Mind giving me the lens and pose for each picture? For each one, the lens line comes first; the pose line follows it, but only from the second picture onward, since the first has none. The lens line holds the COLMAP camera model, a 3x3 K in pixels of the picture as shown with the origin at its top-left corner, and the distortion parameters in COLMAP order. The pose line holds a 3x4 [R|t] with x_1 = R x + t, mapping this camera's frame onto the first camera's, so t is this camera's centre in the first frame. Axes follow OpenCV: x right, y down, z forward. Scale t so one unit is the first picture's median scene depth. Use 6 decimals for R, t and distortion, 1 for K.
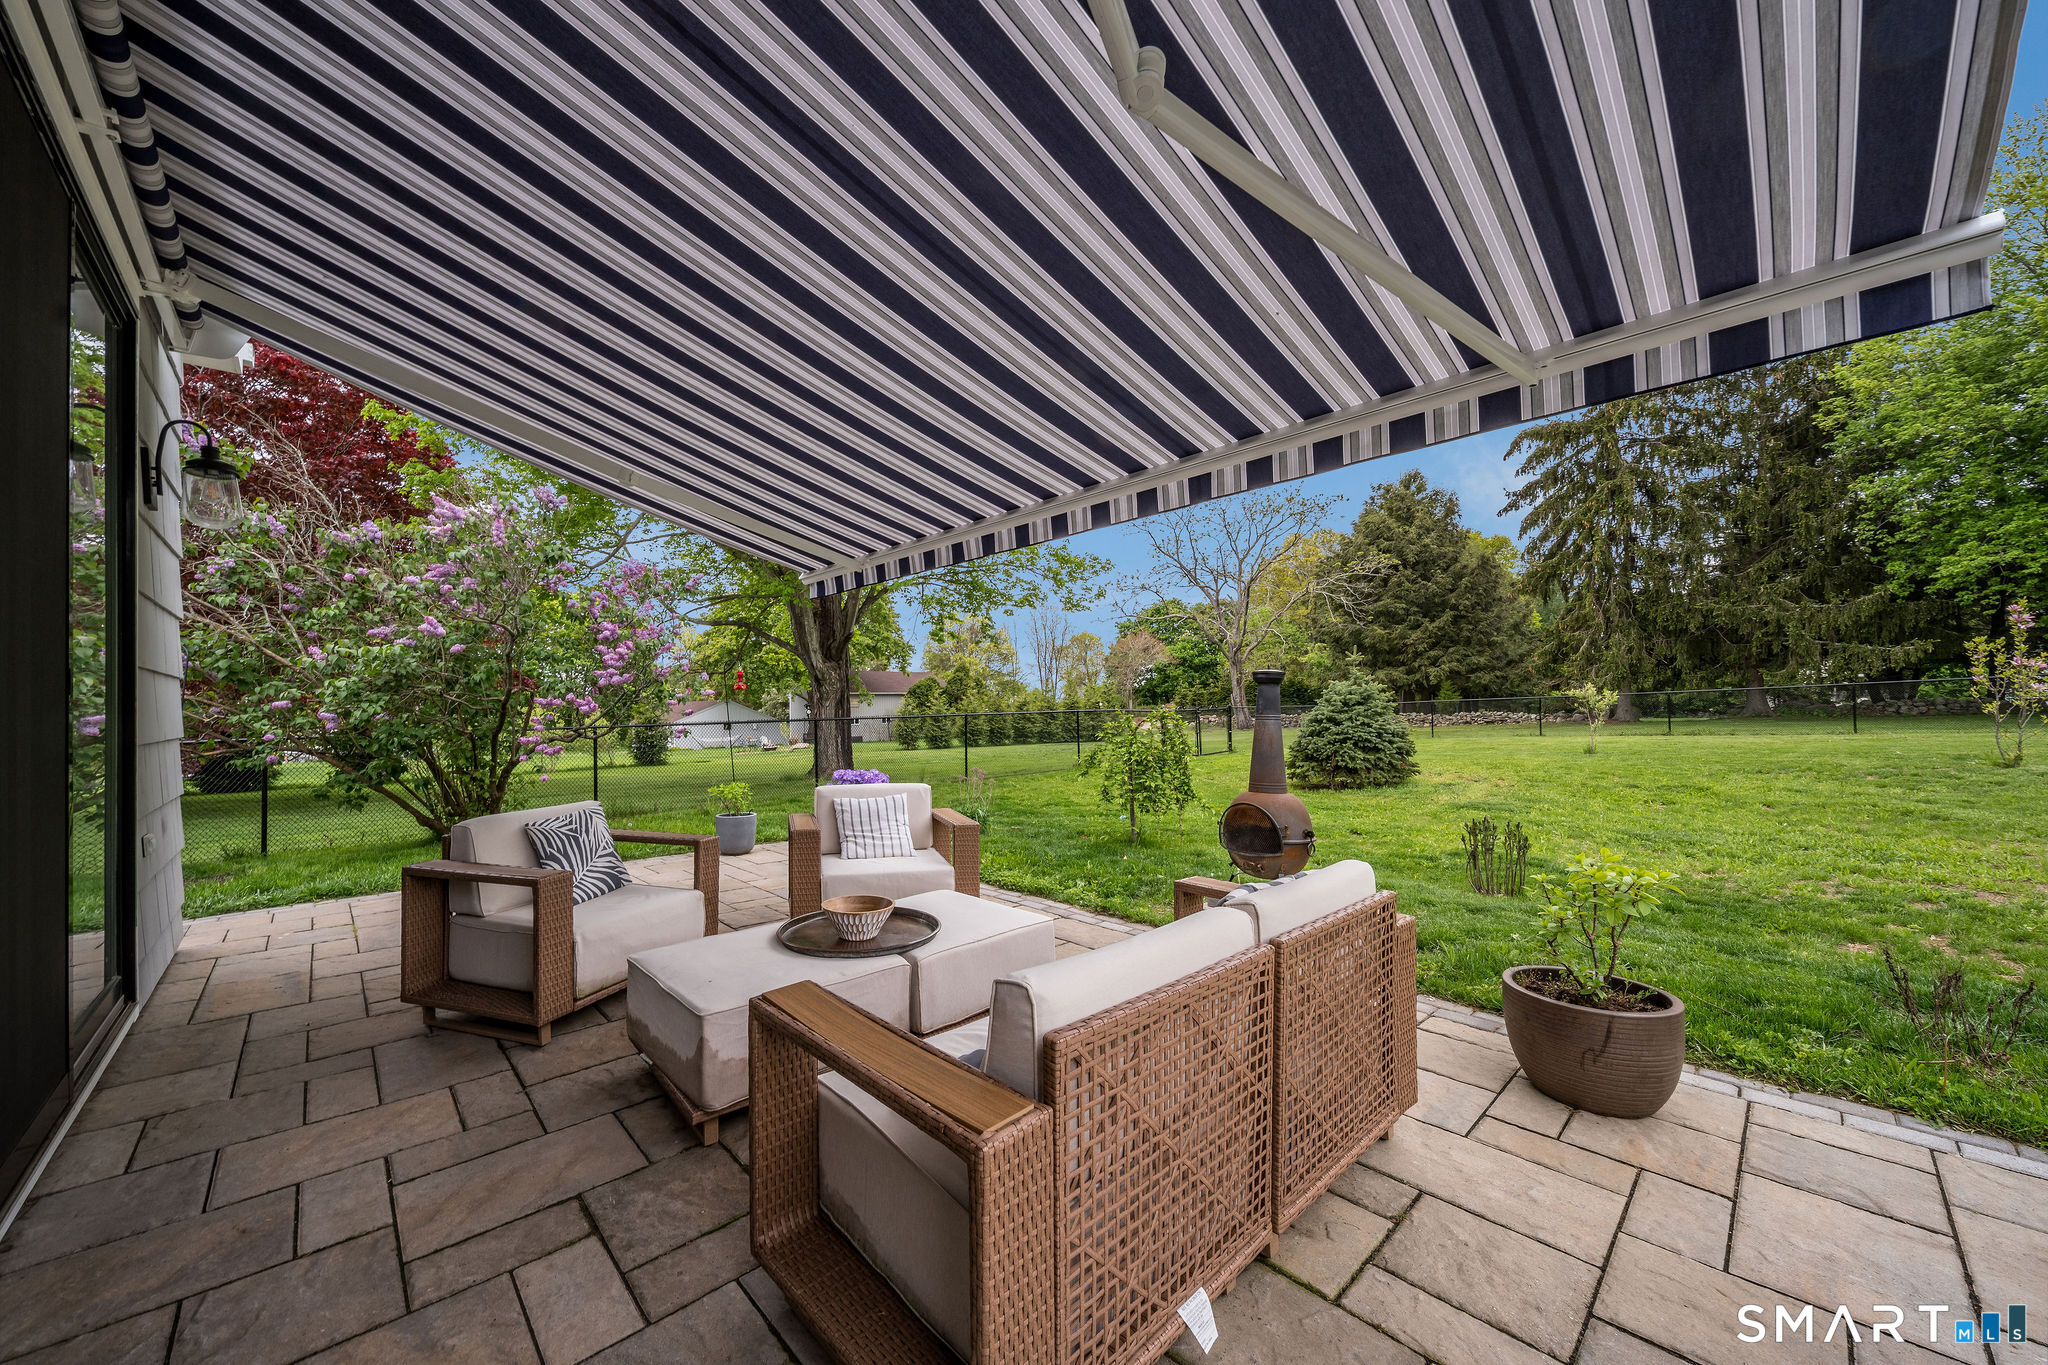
lens RADIAL K [[739.0, 0, 1025.0], [0, 739.0, 691.1], [0, 0, 1]] dist [-0.001367, -0.000409]
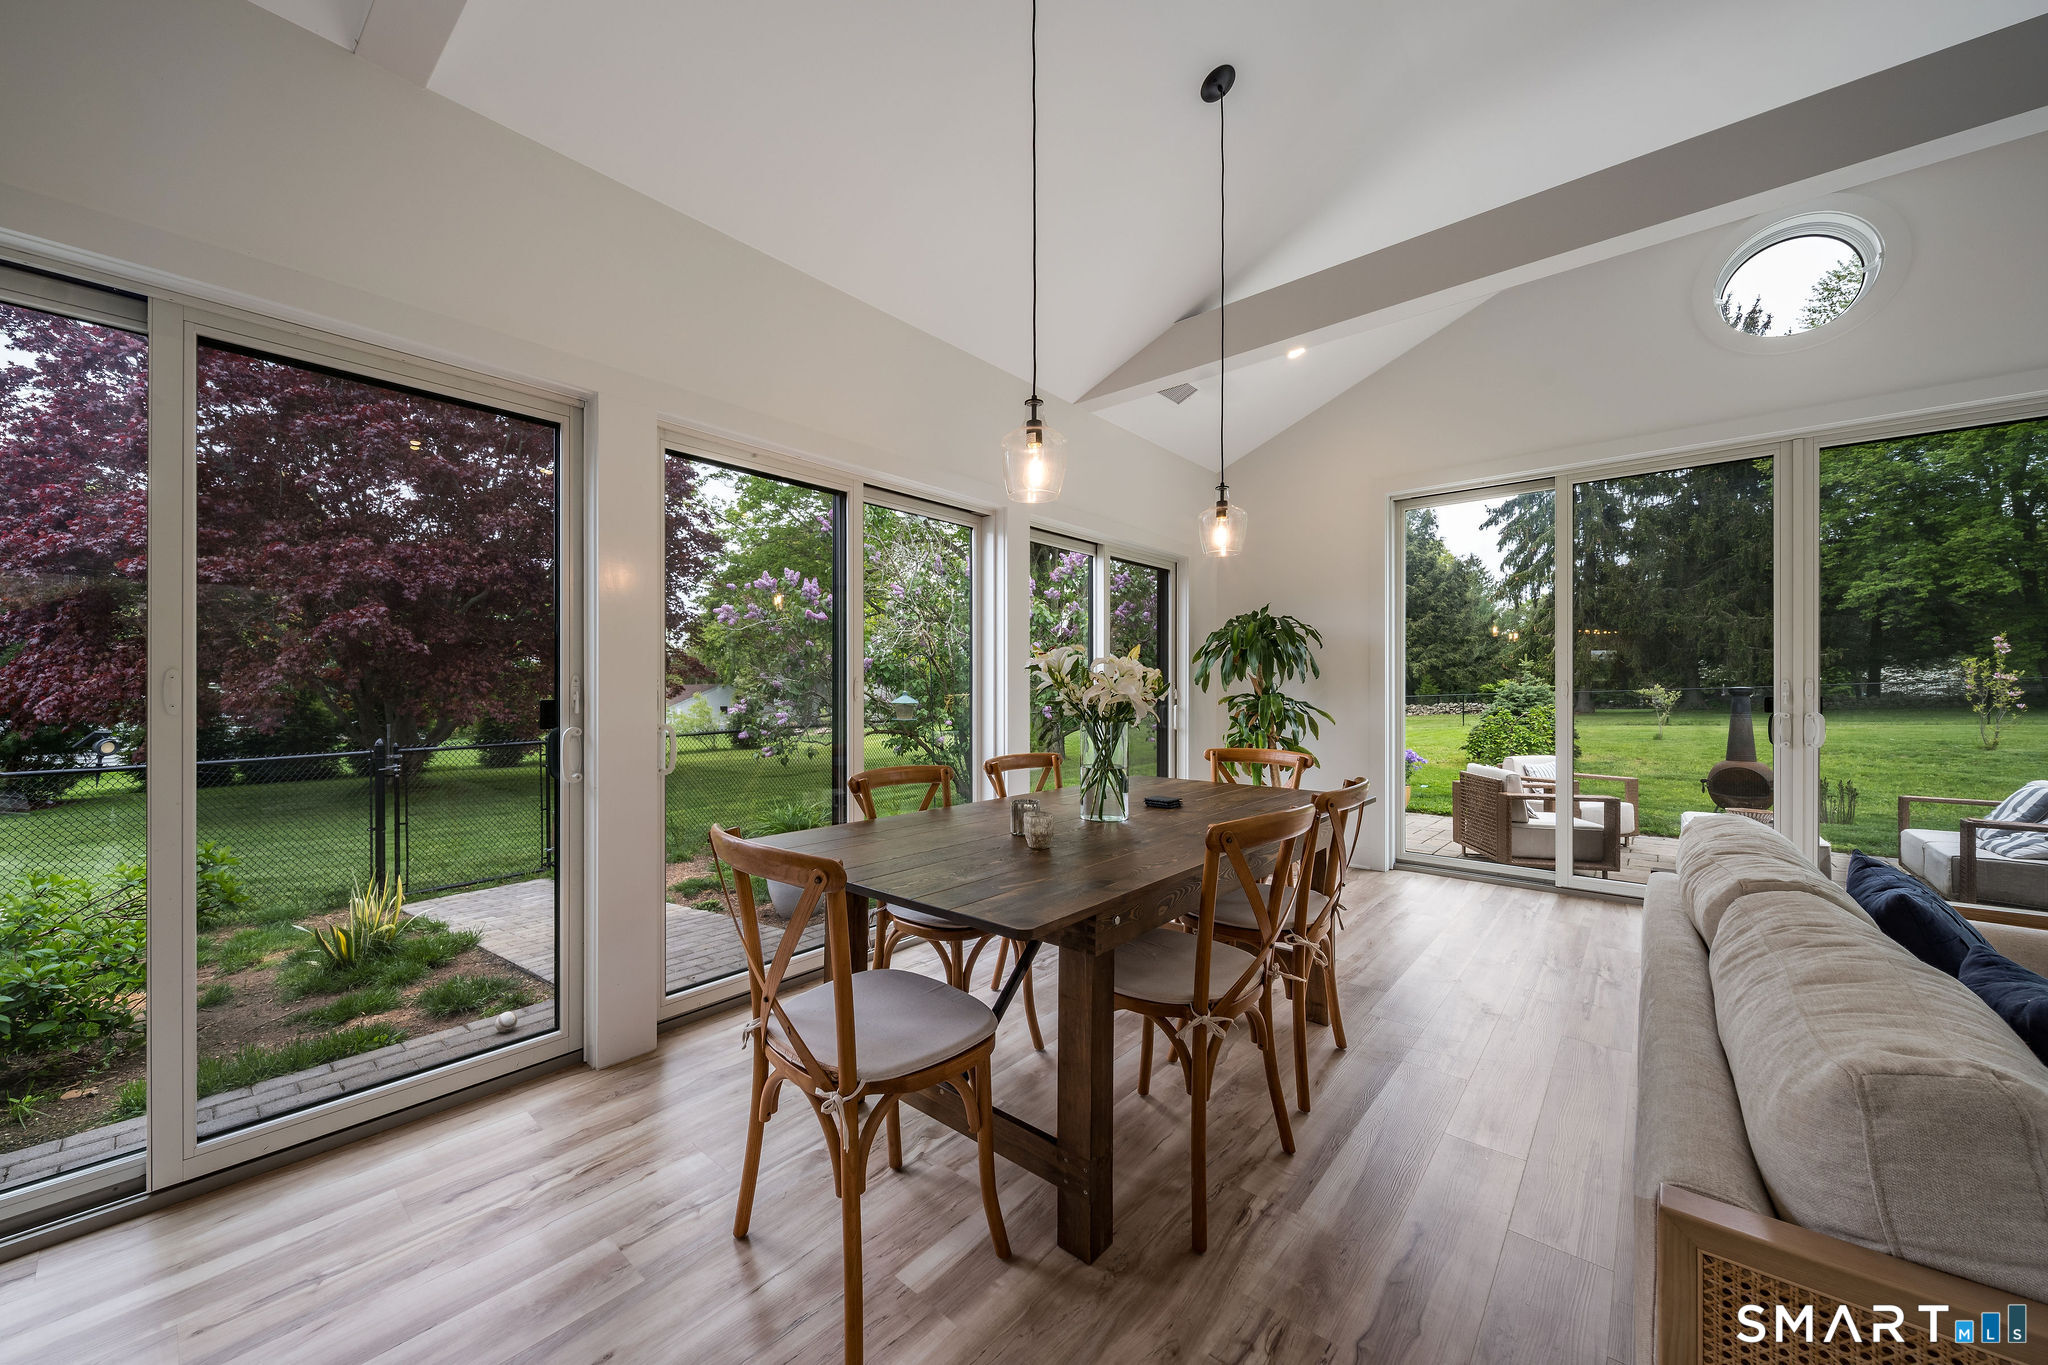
lens RADIAL K [[739.0, 0, 1028.1], [0, 739.0, 690.4], [0, 0, 1]] dist [-0.001367, -0.000409]
pose [[0.994513, 0.009986, 0.104132, -0.215831], [-0.011904, 0.999771, 0.017811, -0.004874], [-0.103930, -0.018953, 0.994404, -0.073054]]
